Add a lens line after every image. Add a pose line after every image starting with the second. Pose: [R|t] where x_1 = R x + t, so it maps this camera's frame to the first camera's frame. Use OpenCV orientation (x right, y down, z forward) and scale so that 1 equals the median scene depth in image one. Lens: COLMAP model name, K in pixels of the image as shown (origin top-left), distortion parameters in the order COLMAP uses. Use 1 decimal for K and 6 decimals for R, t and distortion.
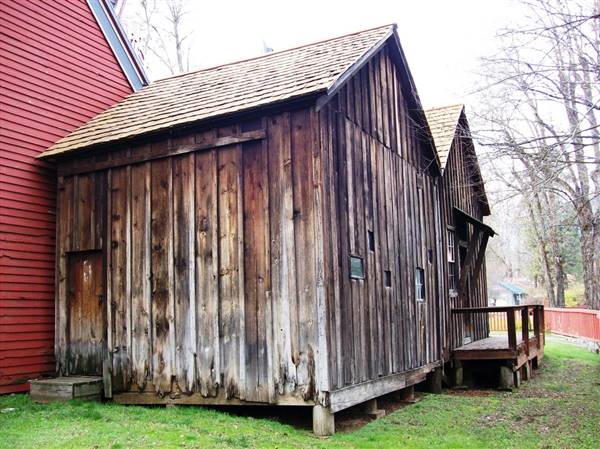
lens RADIAL K [[634.9, 0, 299.4], [0, 634.9, 236.3], [0, 0, 1]] dist [-0.197854, 0.179061]
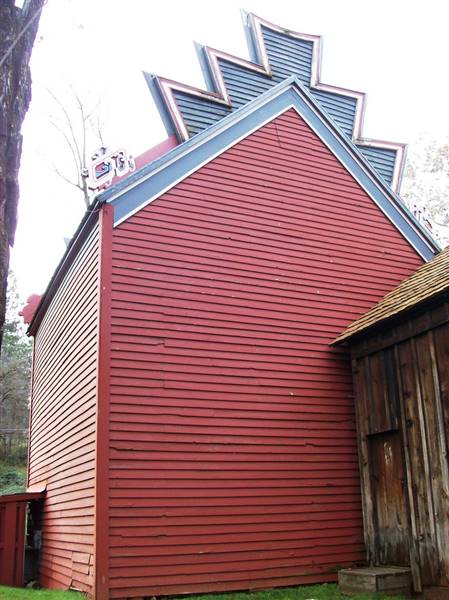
lens RADIAL K [[634.9, 0, 224.5], [0, 634.9, 300.0], [0, 0, 1]] dist [-0.197854, 0.179061]
pose [[0.782918, -0.191934, -0.591778, 0.074561], [0.079312, 0.974251, -0.211054, 0.007733], [0.617048, 0.118303, 0.777982, 0.074916]]
